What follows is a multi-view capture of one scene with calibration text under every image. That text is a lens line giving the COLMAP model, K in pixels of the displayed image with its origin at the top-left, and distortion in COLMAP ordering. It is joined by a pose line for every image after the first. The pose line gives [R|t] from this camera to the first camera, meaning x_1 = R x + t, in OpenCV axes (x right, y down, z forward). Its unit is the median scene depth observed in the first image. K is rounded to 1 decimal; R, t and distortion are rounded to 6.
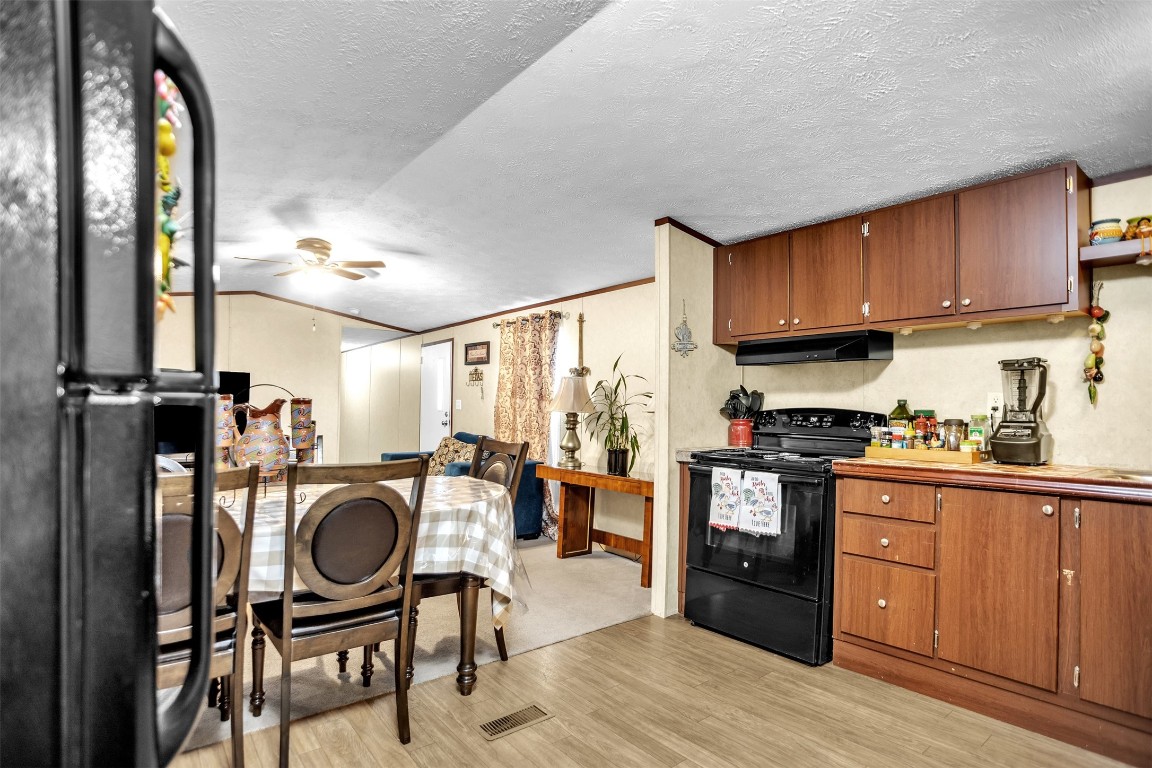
lens RADIAL K [[596.4, 0, 576.1], [0, 596.4, 430.2], [0, 0, 1]] dist [-0.026434, 0.000315]
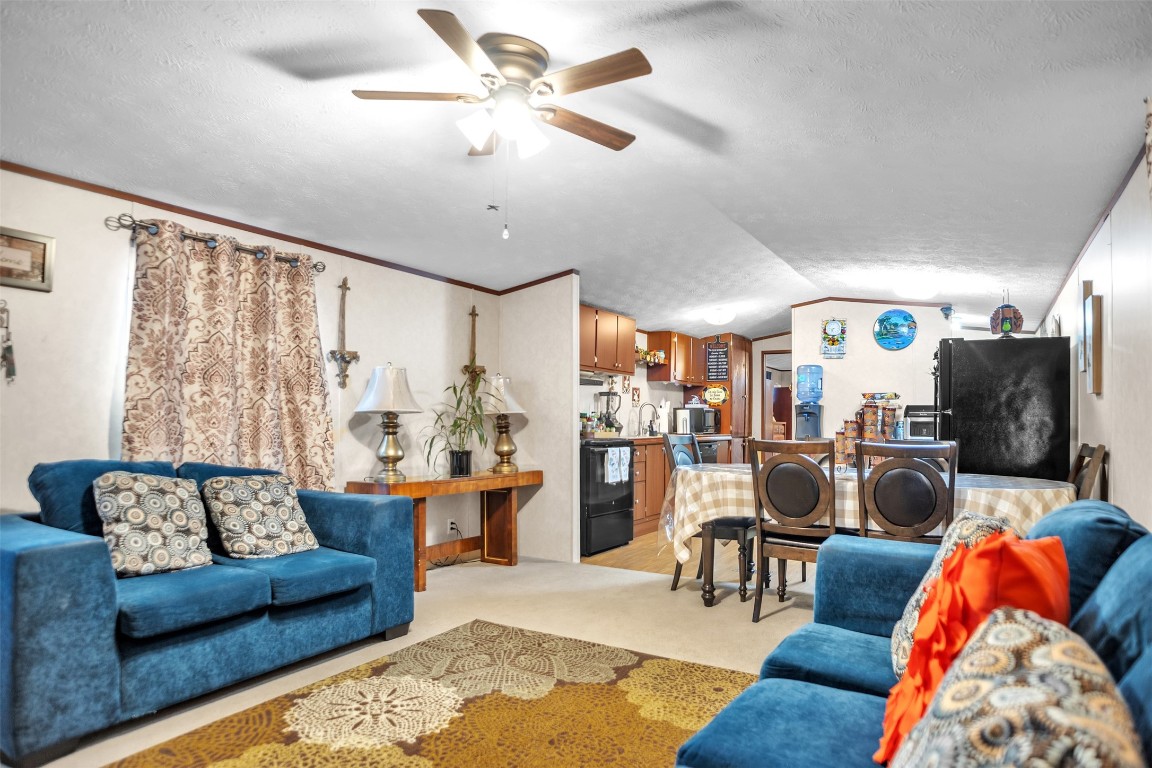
lens RADIAL K [[696.5, 0, 551.8], [0, 696.5, 411.7], [0, 0, 1]] dist [-0.053746, 0.000864]
pose [[-0.305797, 0.003501, 0.952090, -1.630139], [0.020824, 0.999779, 0.003012, -0.050579], [-0.951869, 0.020747, -0.305802, 1.877710]]
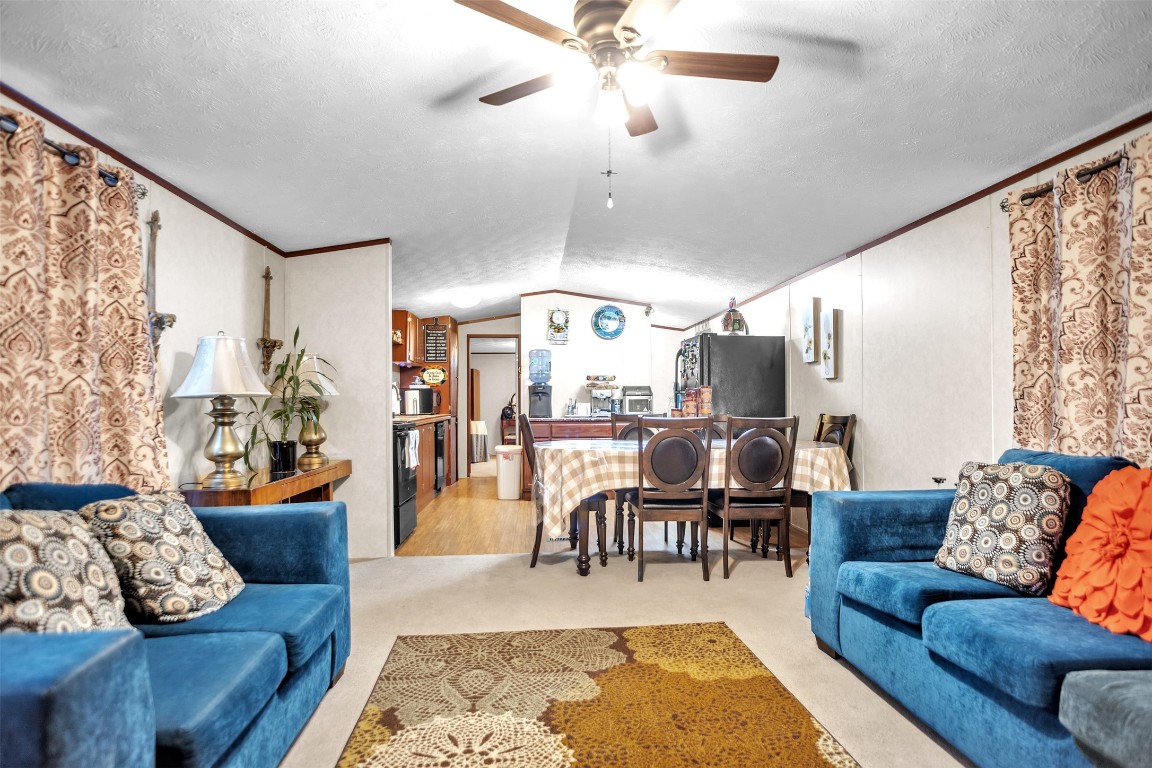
lens RADIAL K [[661.1, 0, 598.5], [0, 661.1, 393.5], [0, 0, 1]] dist [-0.070292, 0.035401]
pose [[-0.833983, 0.005969, 0.551758, -1.185534], [0.021105, 0.999555, 0.021088, -0.067487], [-0.551387, 0.029232, -0.833738, 2.324592]]
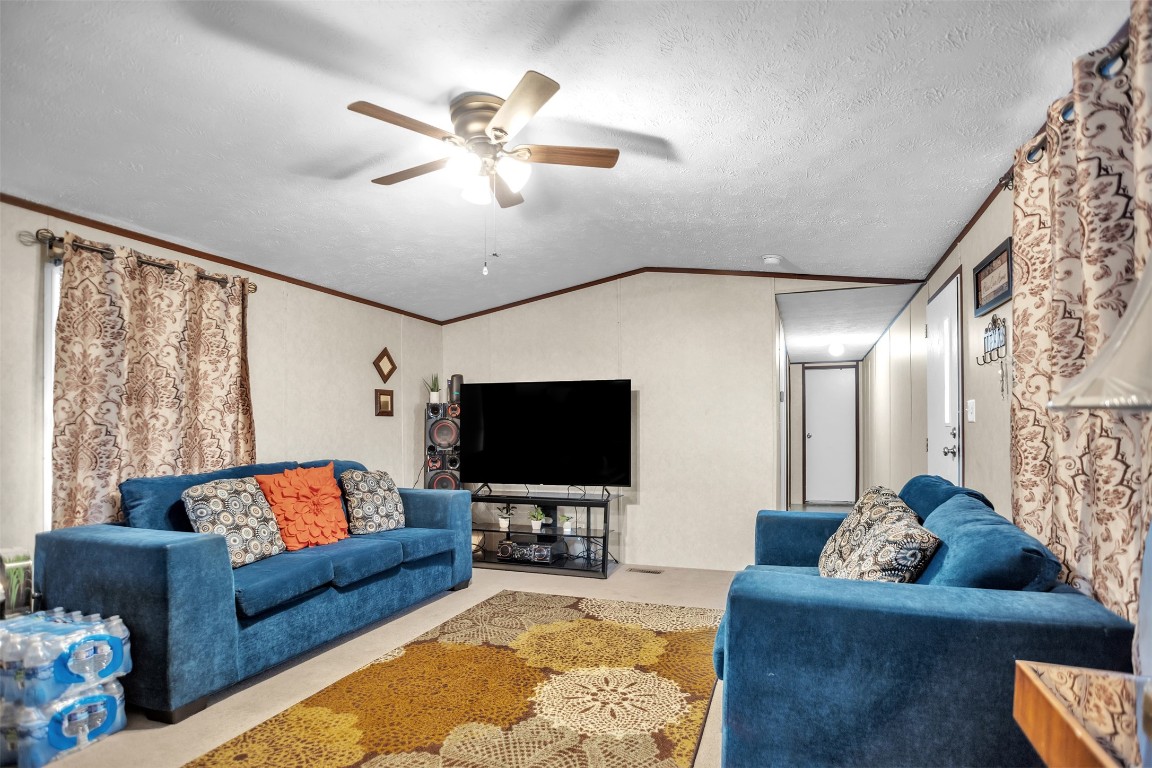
lens RADIAL K [[587.9, 0, 561.8], [0, 587.9, 410.5], [0, 0, 1]] dist [-0.059182, 0.024433]
pose [[0.482336, -0.038817, -0.875126, 0.053326], [-0.018181, 0.998359, -0.054304, -0.026804], [0.875798, 0.042103, 0.480838, 1.339166]]
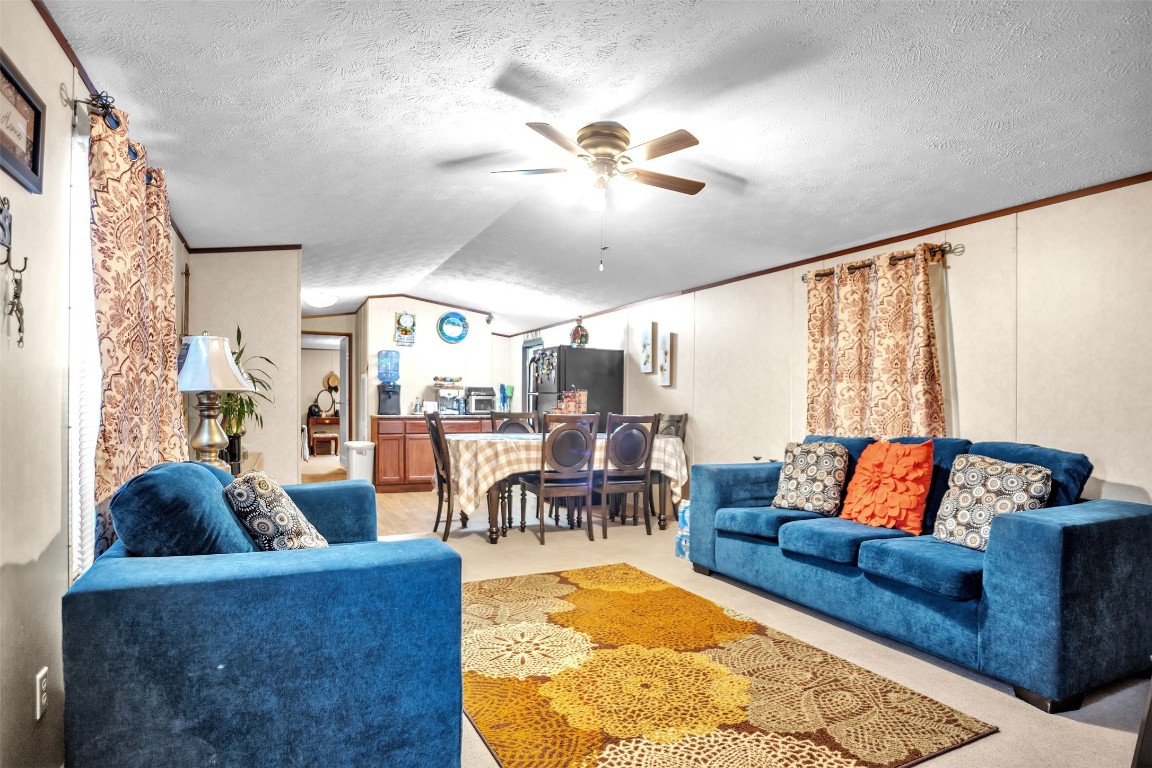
lens RADIAL K [[665.6, 0, 634.5], [0, 665.6, 405.0], [0, 0, 1]] dist [-0.077824, 0.040364]
pose [[-0.984956, -0.014838, 0.172170, -1.024985], [-0.008076, 0.999171, 0.039906, -0.082393], [-0.172619, 0.037915, -0.984259, 2.813093]]
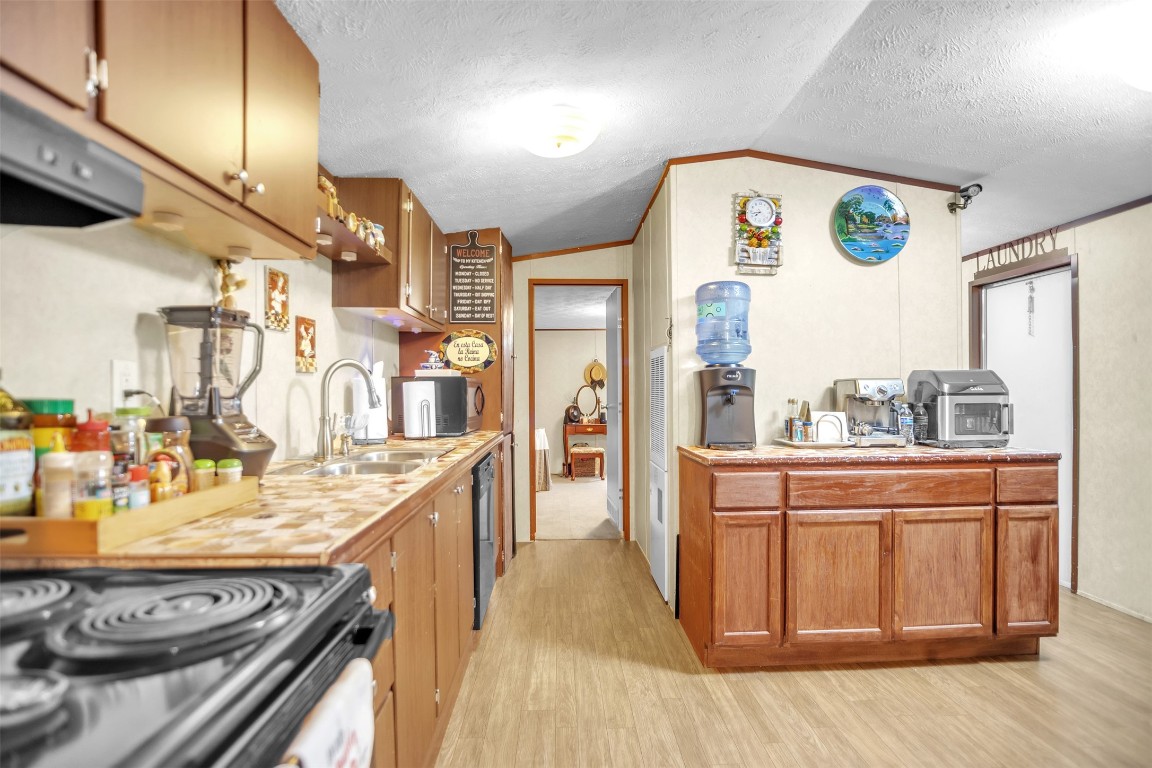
lens RADIAL K [[577.9, 0, 584.0], [0, 577.9, 398.6], [0, 0, 1]] dist [-0.057947, 0.019974]
pose [[-0.807903, -0.008439, 0.589255, 0.126152], [0.019748, 0.998948, 0.041383, -0.043798], [-0.588984, 0.045070, -0.806887, 1.127800]]
